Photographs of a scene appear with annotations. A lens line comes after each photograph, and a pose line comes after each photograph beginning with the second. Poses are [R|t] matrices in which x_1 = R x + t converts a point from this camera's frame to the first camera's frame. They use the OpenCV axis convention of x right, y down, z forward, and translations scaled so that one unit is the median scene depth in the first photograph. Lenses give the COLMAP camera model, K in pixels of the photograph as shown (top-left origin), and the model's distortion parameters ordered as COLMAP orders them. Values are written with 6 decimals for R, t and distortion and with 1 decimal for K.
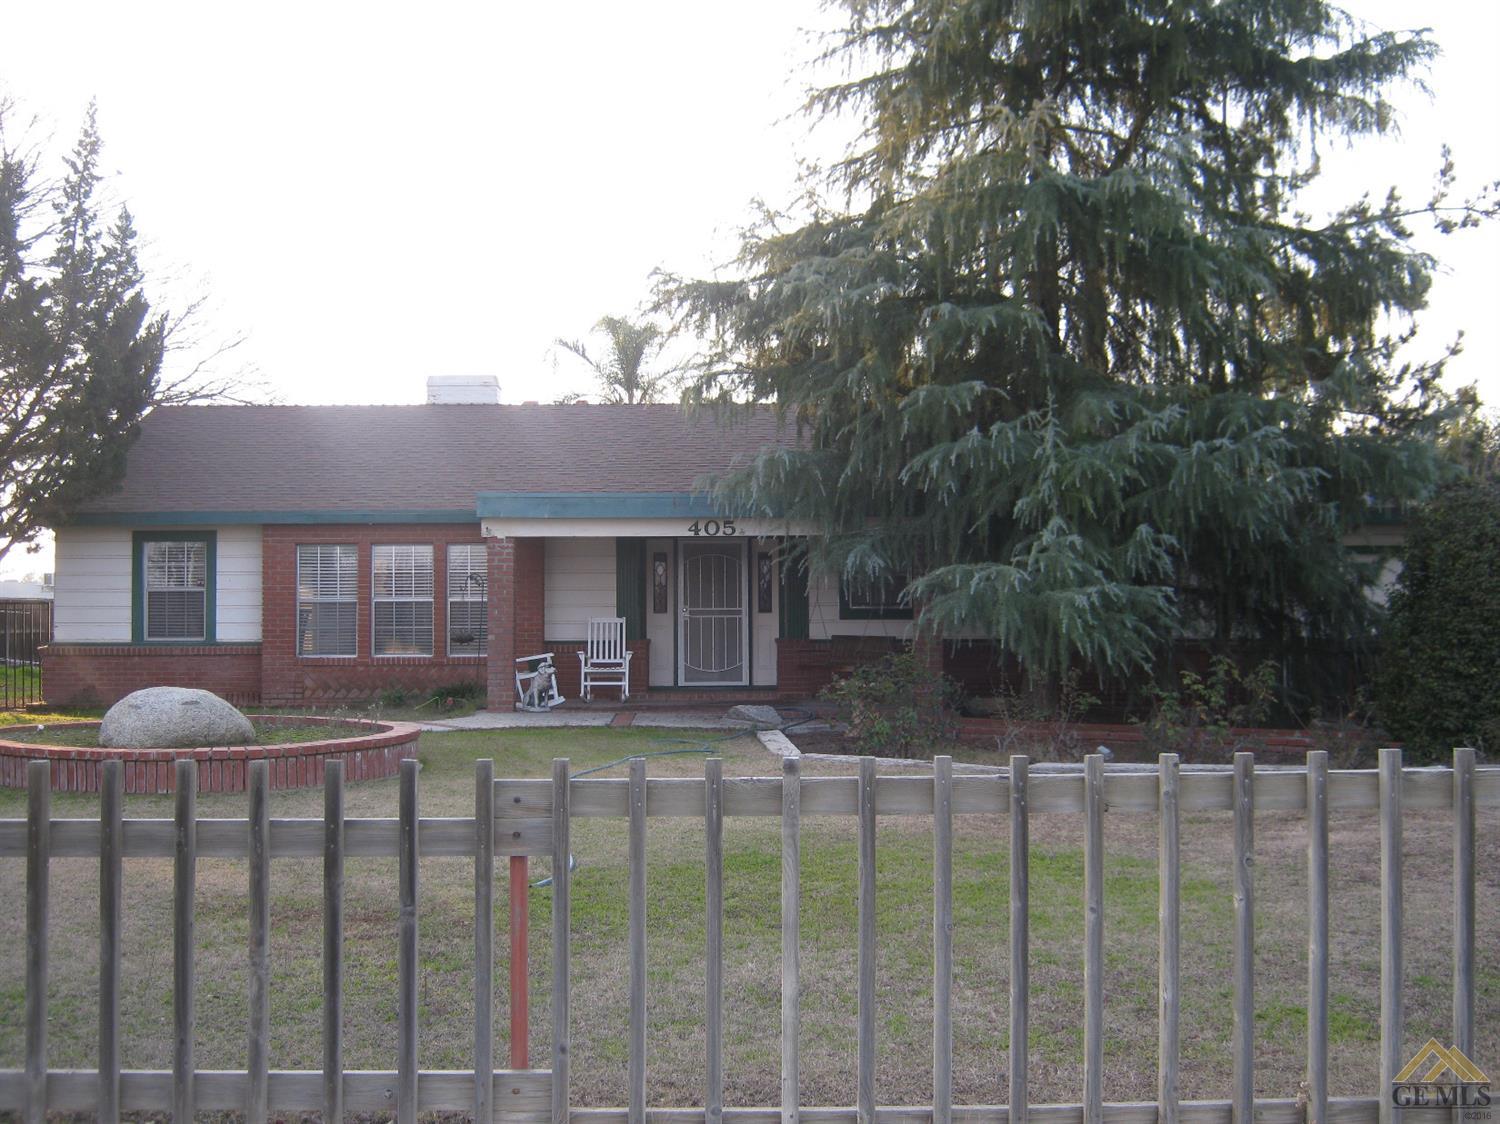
lens RADIAL K [[1645.6, 0, 747.3], [0, 1645.6, 564.6], [0, 0, 1]] dist [-0.063541, 0.000000]
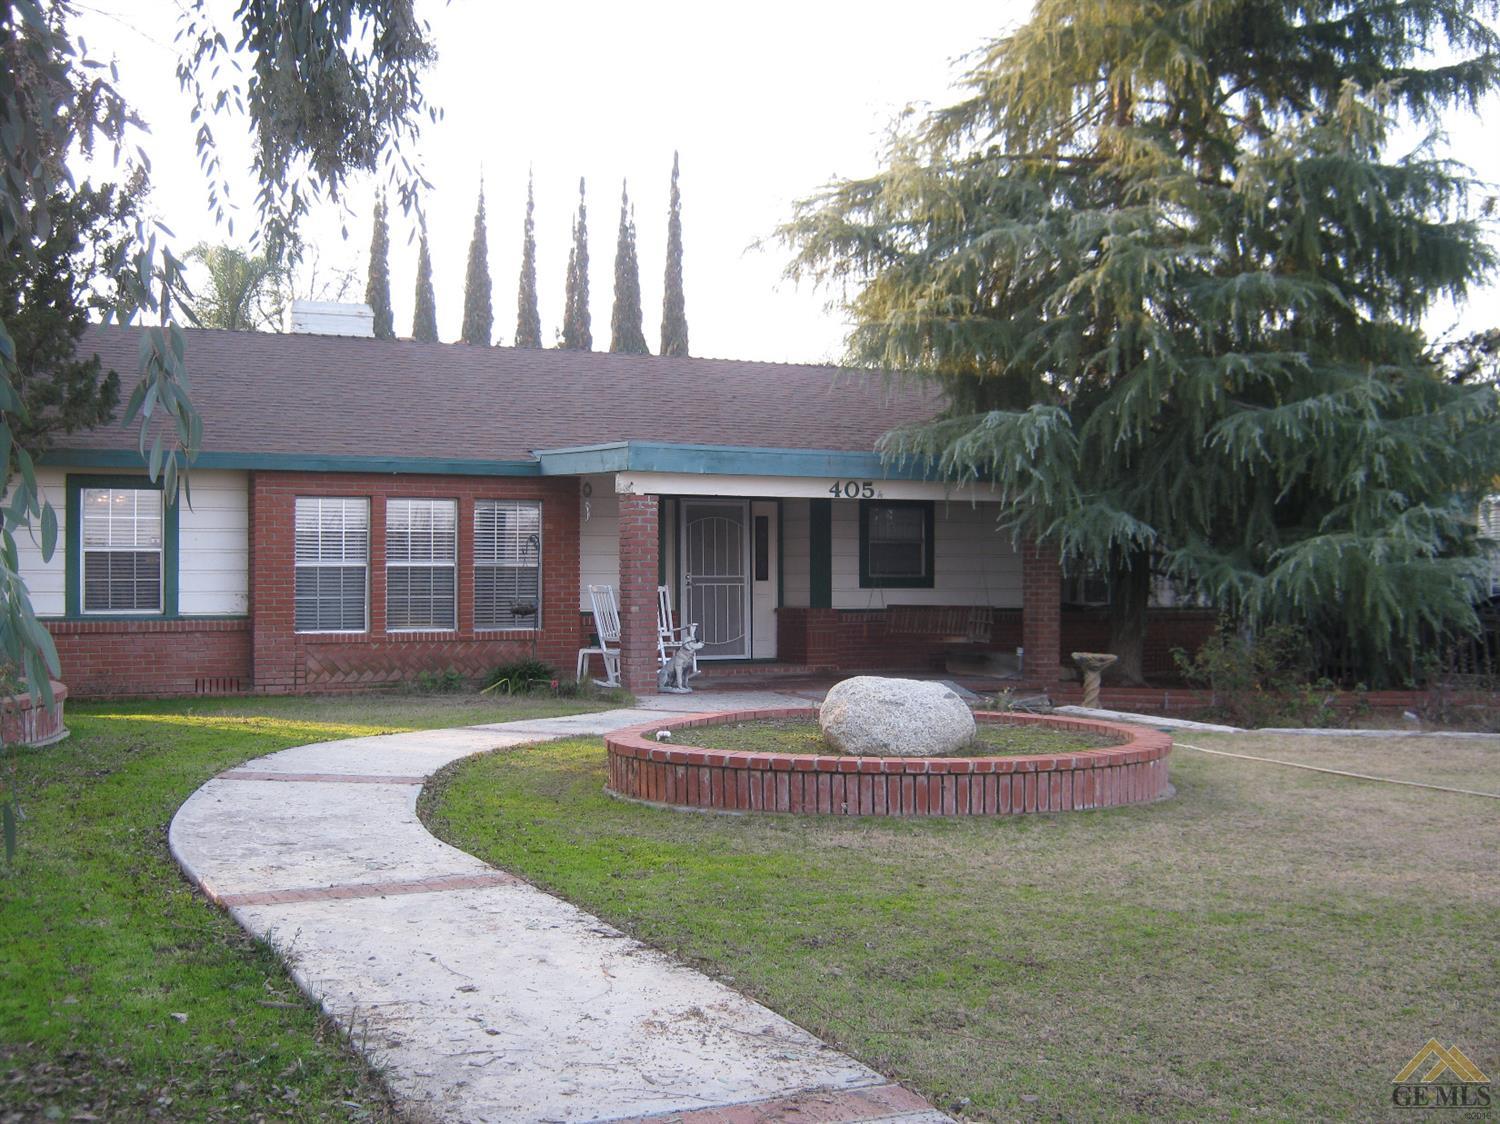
lens RADIAL K [[1645.6, 0, 750.1], [0, 1645.6, 561.0], [0, 0, 1]] dist [-0.063541, 0.000000]
pose [[0.916085, 0.007967, 0.400904, -0.392914], [-0.015422, 0.999763, 0.015373, 0.004023], [-0.400686, -0.020266, 0.915991, 0.156581]]
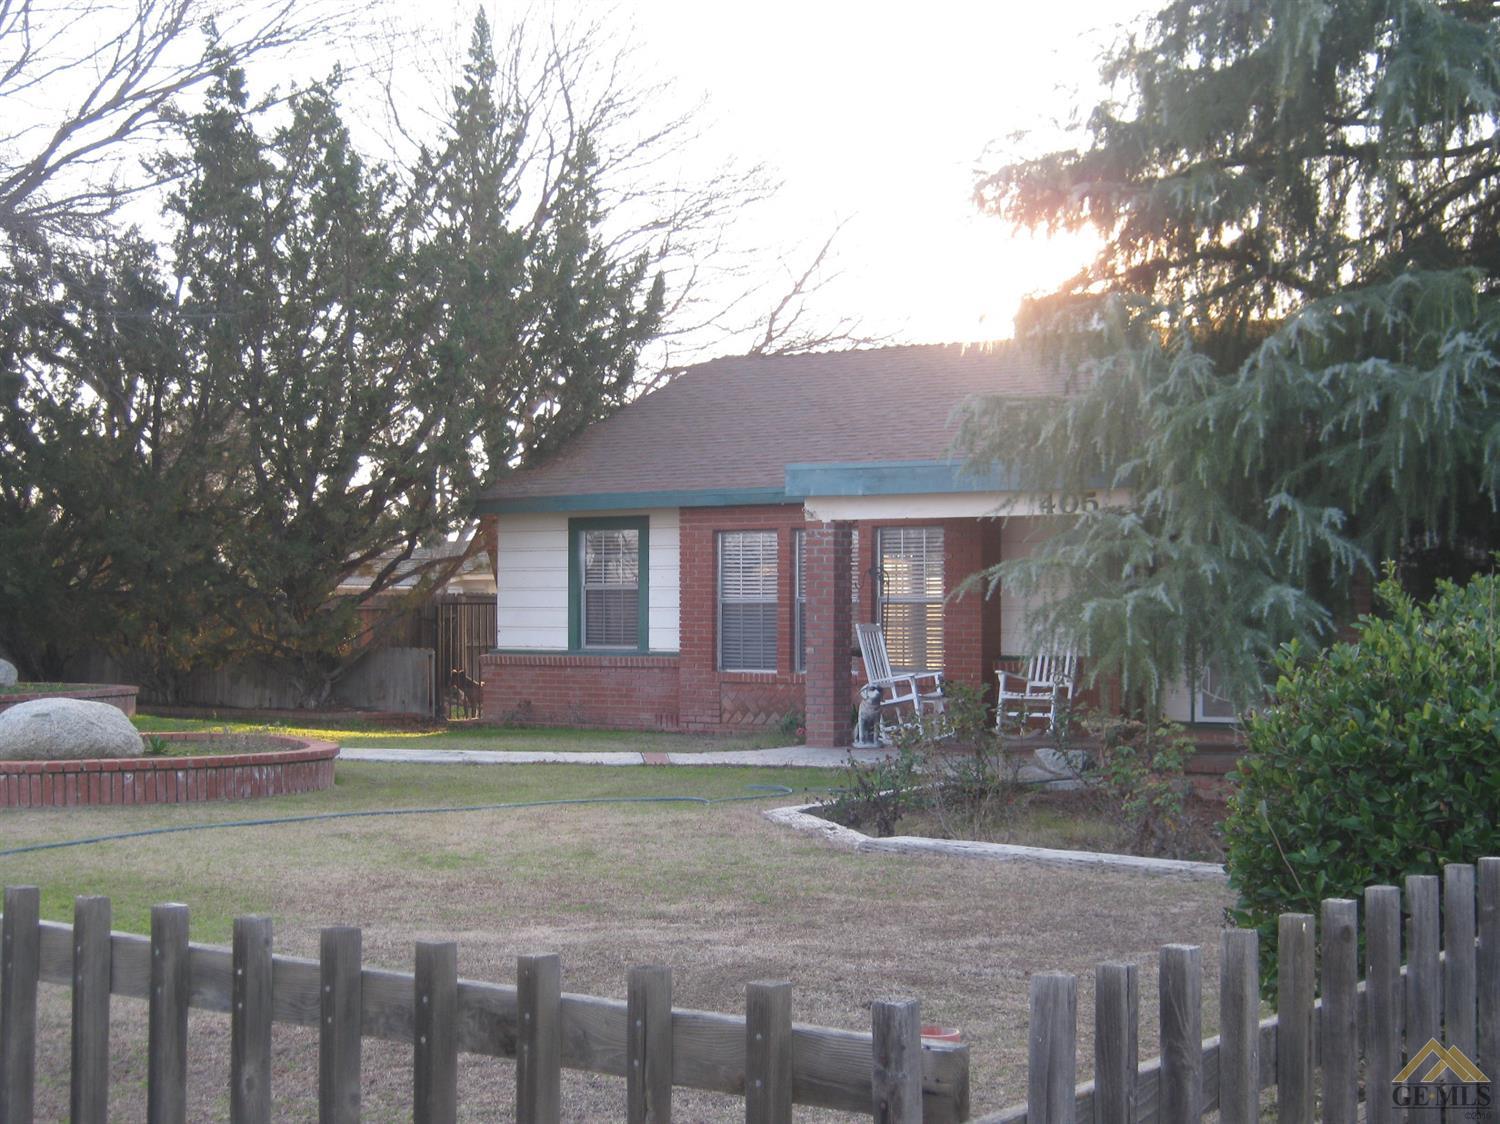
lens RADIAL K [[2430.5, 0, 749.8], [0, 2430.5, 565.0], [0, 0, 1]] dist [0.019774, 0.000000]
pose [[0.810880, -0.006267, -0.585179, 0.437413], [0.011998, 0.999911, 0.005917, -0.002725], [0.585090, -0.011819, 0.810883, 0.039054]]
